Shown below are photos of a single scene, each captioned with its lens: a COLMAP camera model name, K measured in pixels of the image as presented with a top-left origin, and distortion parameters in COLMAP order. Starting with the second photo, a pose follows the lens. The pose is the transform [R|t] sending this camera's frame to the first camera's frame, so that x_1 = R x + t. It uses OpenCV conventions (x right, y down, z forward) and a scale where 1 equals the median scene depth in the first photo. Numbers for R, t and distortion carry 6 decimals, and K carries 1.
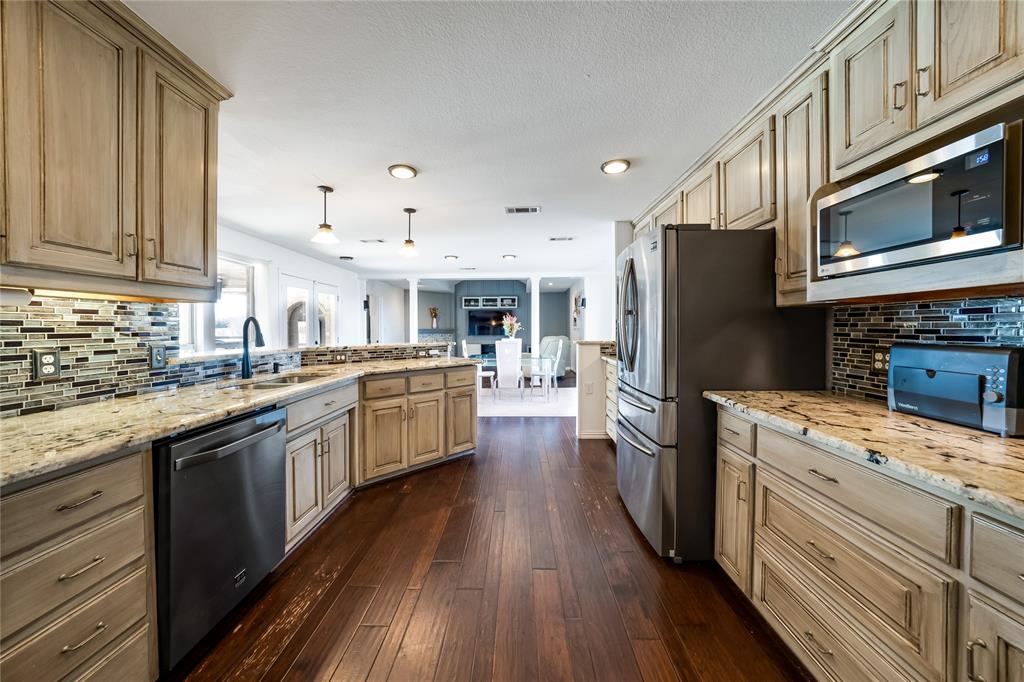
lens RADIAL K [[349.4, 0, 511.3], [0, 349.4, 335.3], [0, 0, 1]] dist [-0.002784, -0.000171]
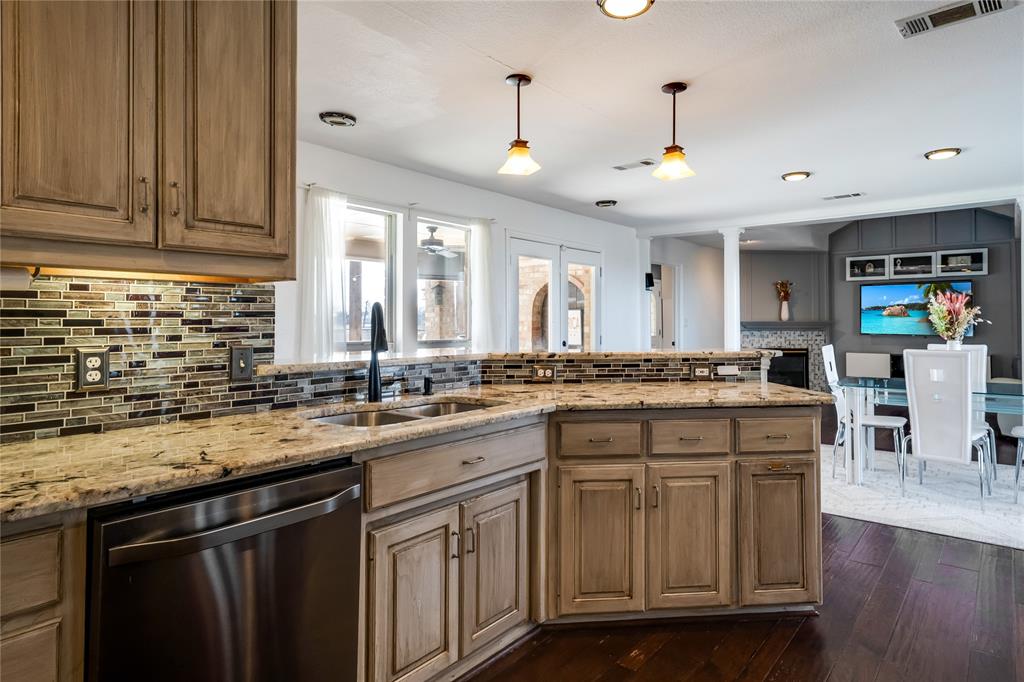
lens RADIAL K [[603.6, 0, 510.9], [0, 603.6, 314.4], [0, 0, 1]] dist [0.013014, 0.002568]
pose [[0.793241, -0.005934, -0.608879, 0.075398], [-0.012439, 0.999586, -0.025946, -0.005233], [0.608781, 0.028155, 0.792839, 0.244091]]
